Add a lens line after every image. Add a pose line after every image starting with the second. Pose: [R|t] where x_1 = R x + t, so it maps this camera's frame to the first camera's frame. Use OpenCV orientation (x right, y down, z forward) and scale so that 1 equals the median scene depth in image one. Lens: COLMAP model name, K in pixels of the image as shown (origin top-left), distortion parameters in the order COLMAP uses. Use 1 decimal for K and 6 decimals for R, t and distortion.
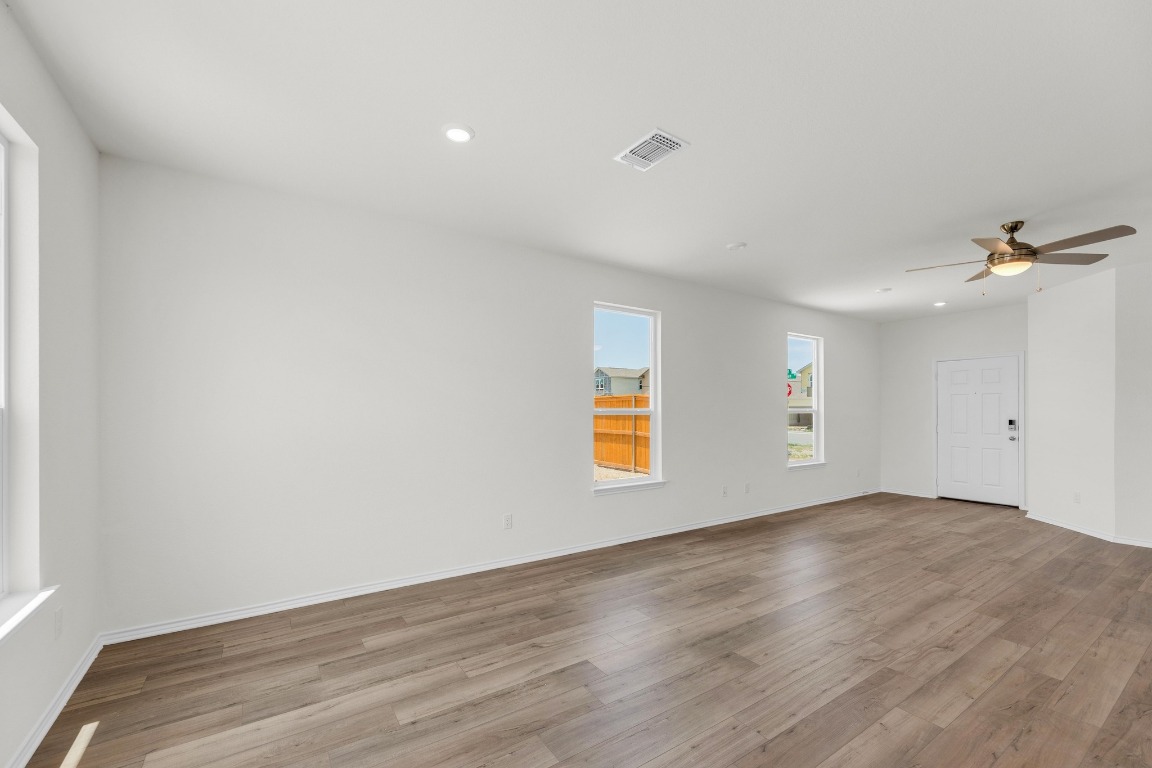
lens RADIAL K [[474.1, 0, 571.2], [0, 474.1, 411.4], [0, 0, 1]] dist [-0.000170, 0.000161]
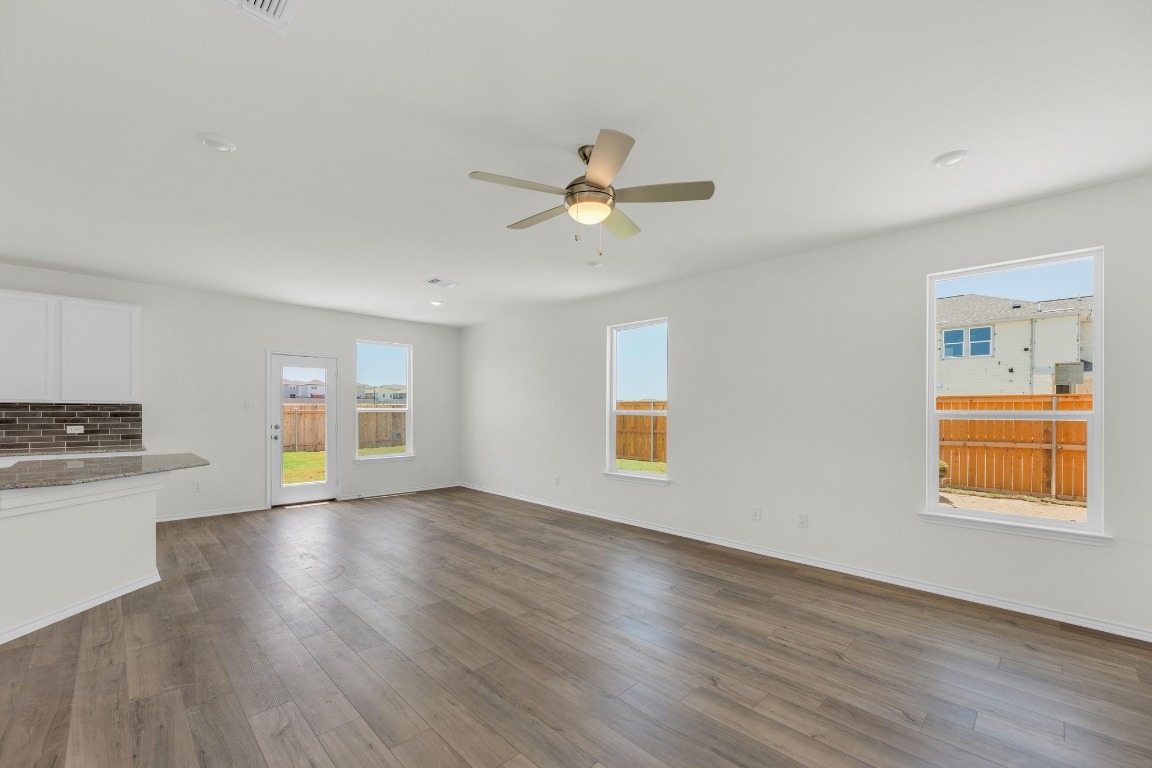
lens RADIAL K [[474.1, 0, 573.3], [0, 474.1, 409.8], [0, 0, 1]] dist [-0.000170, 0.000161]
pose [[0.186973, -0.002616, -0.982362, 1.513525], [-0.008660, 0.999953, -0.004311, -0.001291], [0.982327, 0.009314, 0.186942, 0.780002]]
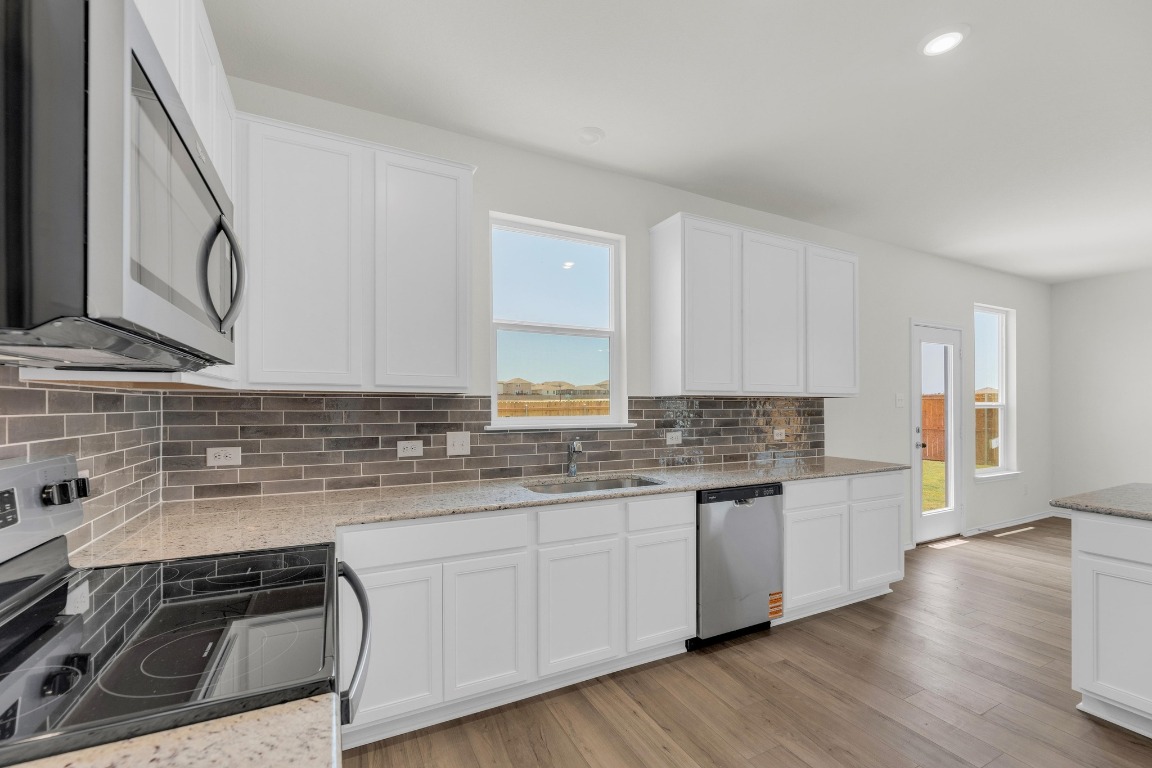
lens RADIAL K [[474.1, 0, 569.8], [0, 474.1, 408.2], [0, 0, 1]] dist [-0.000170, 0.000161]
pose [[-0.125819, 0.004115, -0.992045, 0.945010], [-0.002172, 0.999988, 0.004423, 0.004967], [0.992051, 0.002711, -0.125809, -0.603638]]
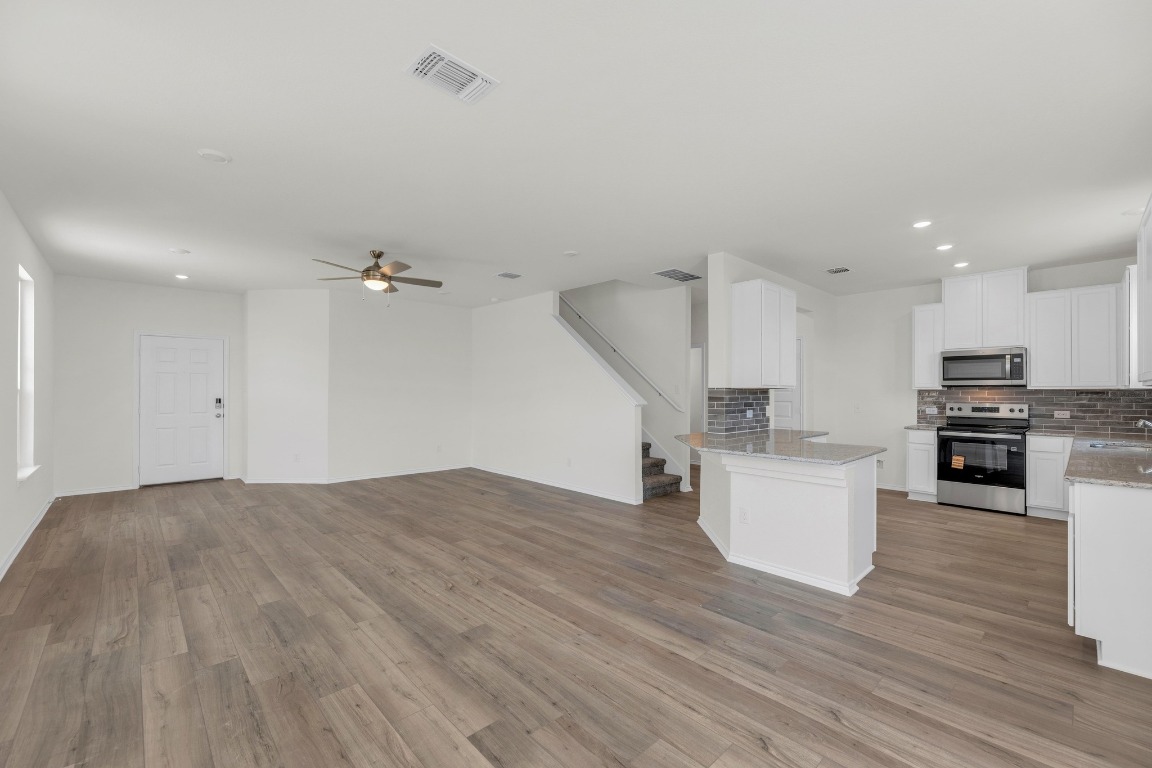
lens RADIAL K [[474.1, 0, 577.5], [0, 474.1, 388.3], [0, 0, 1]] dist [-0.000170, 0.000161]
pose [[-0.169610, 0.004832, 0.985499, -0.456410], [-0.002246, 0.999983, -0.005290, -0.003018], [-0.985509, -0.003110, -0.169596, 0.616084]]
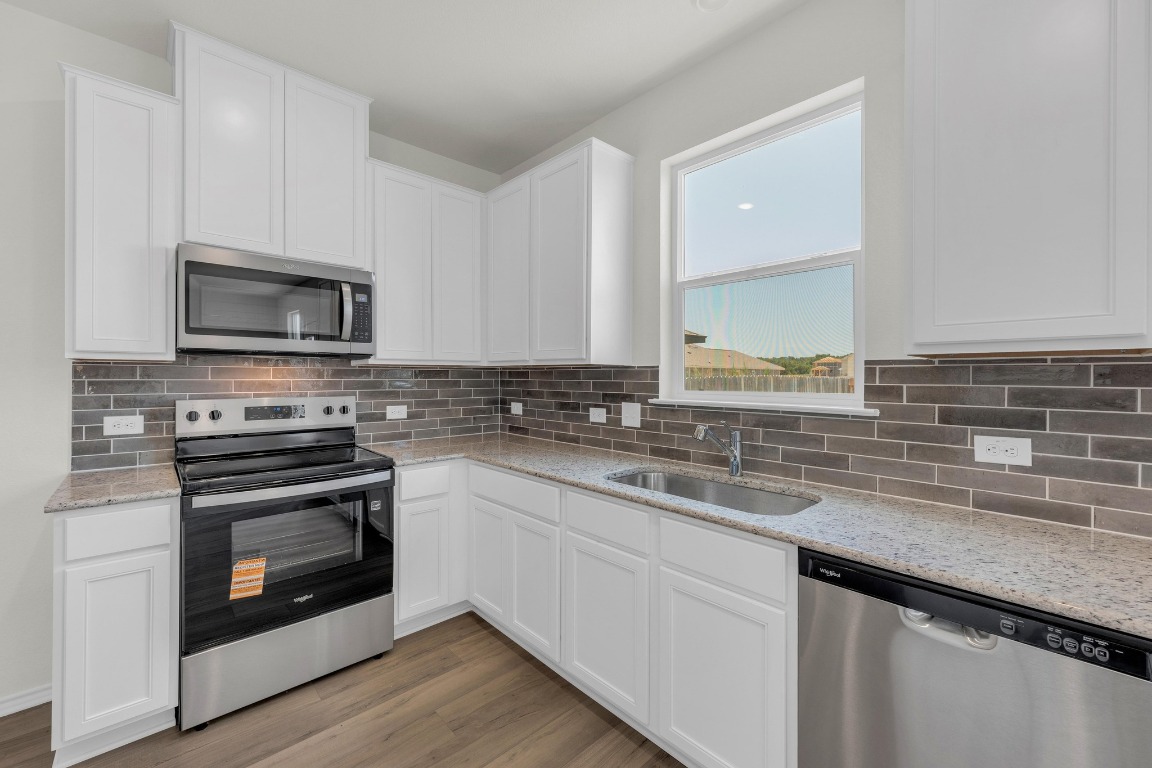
lens RADIAL K [[474.1, 0, 591.1], [0, 474.1, 376.6], [0, 0, 1]] dist [-0.000170, 0.000161]
pose [[-0.986487, -0.003343, -0.163805, 0.487118], [-0.003943, 0.999987, 0.003334, 0.002909], [0.163791, 0.003934, -0.986487, -0.220377]]
